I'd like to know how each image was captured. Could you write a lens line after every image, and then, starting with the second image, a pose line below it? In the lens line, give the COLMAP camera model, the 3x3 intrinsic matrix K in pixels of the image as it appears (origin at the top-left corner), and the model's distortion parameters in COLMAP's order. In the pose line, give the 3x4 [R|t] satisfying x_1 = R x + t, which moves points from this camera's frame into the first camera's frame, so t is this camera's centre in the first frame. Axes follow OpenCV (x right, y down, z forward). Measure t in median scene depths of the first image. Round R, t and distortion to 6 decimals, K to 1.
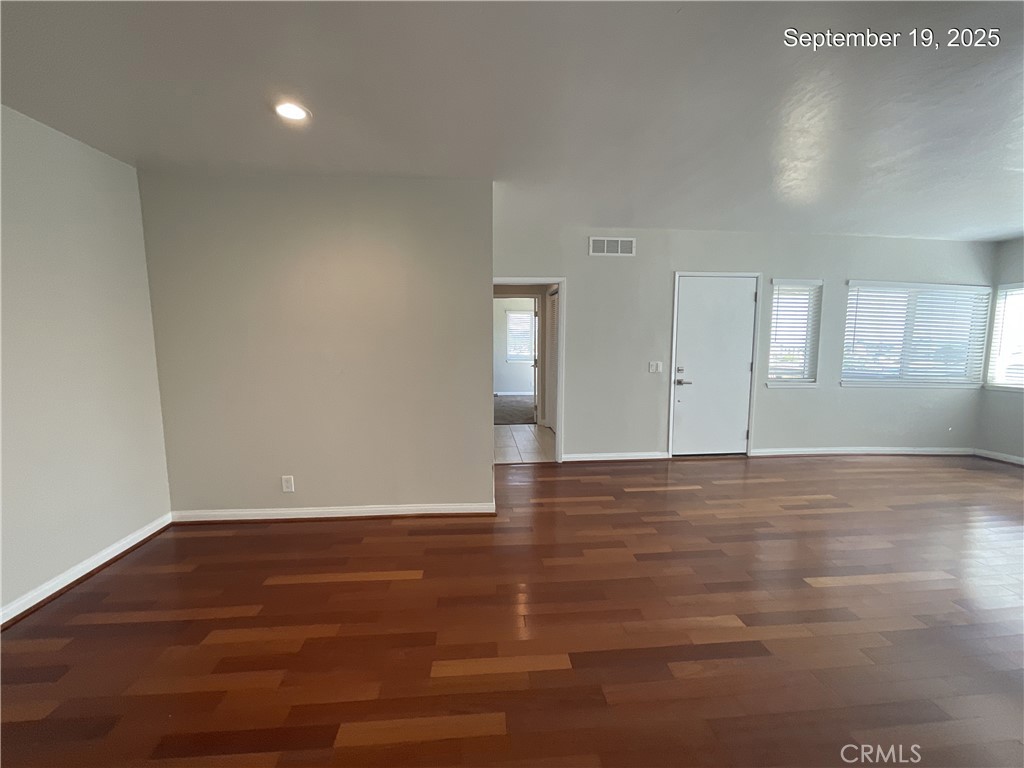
lens RADIAL K [[414.1, 0, 509.7], [0, 414.1, 388.6], [0, 0, 1]] dist [-0.014491, 0.008647]
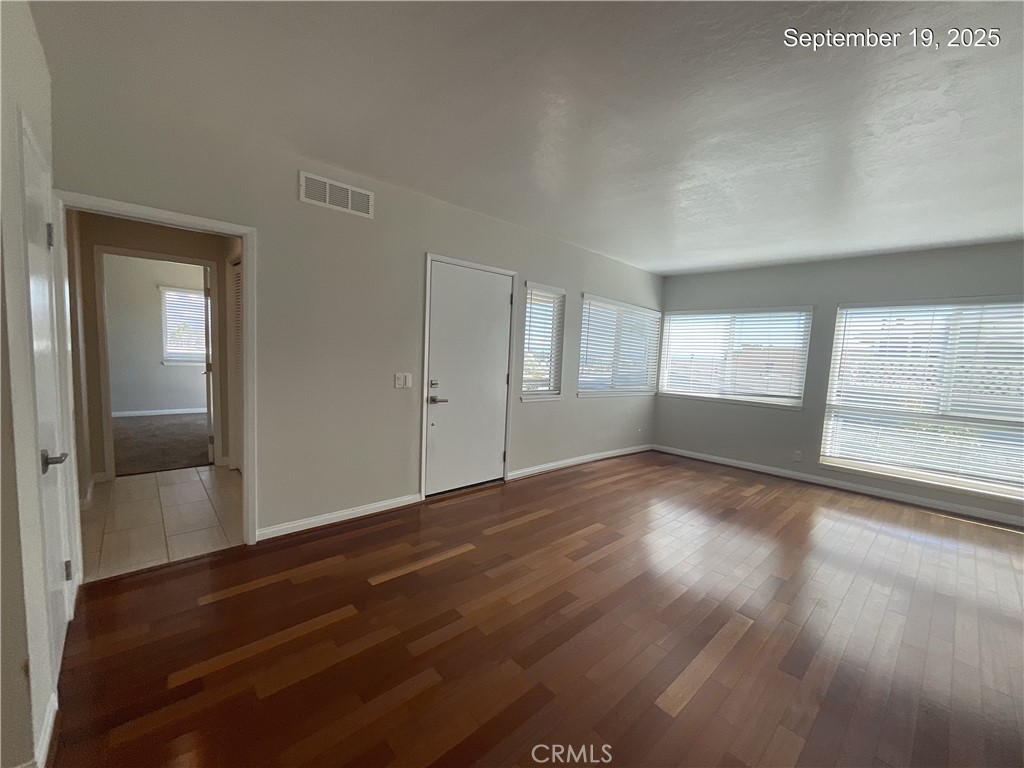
lens RADIAL K [[416.7, 0, 511.9], [0, 416.7, 385.9], [0, 0, 1]] dist [-0.000709, -0.000090]
pose [[0.790703, -0.015800, 0.611995, 0.055552], [0.021156, 0.999775, -0.001522, -0.037234], [-0.611834, 0.014151, 0.790860, 0.303148]]
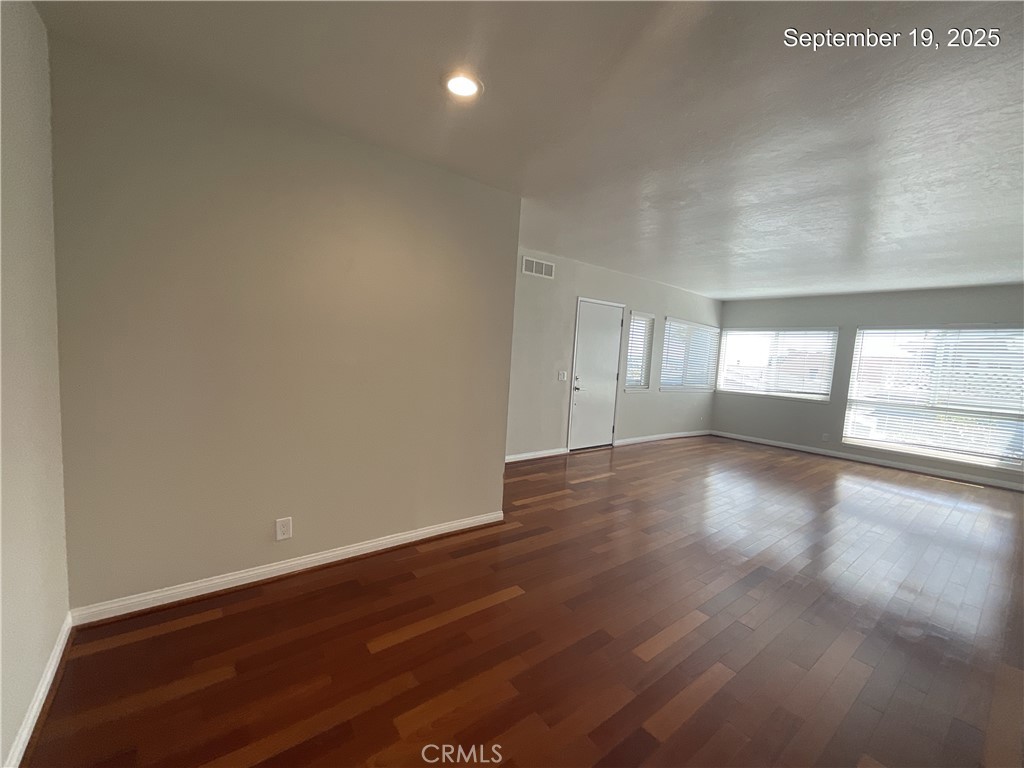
lens RADIAL K [[418.0, 0, 515.1], [0, 418.0, 385.5], [0, 0, 1]] dist [0.001942, -0.000420]
pose [[0.833822, 0.002468, 0.552028, -0.407524], [0.003248, 0.999951, -0.009376, -0.013784], [-0.552024, 0.009611, 0.833773, 0.088296]]
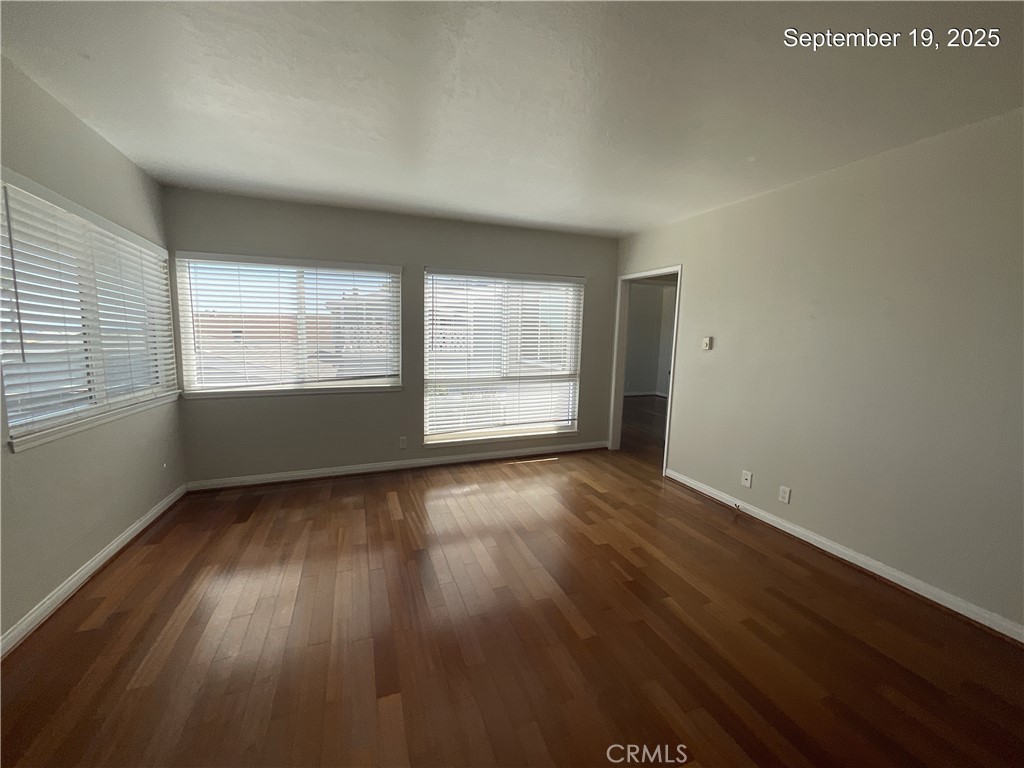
lens RADIAL K [[418.0, 0, 515.1], [0, 418.0, 385.5], [0, 0, 1]] dist [0.001942, -0.000420]
pose [[-0.278423, -0.119039, 0.953053, 0.342568], [0.087231, 0.985055, 0.148520, -0.084060], [-0.956489, 0.124488, -0.263878, 0.688459]]
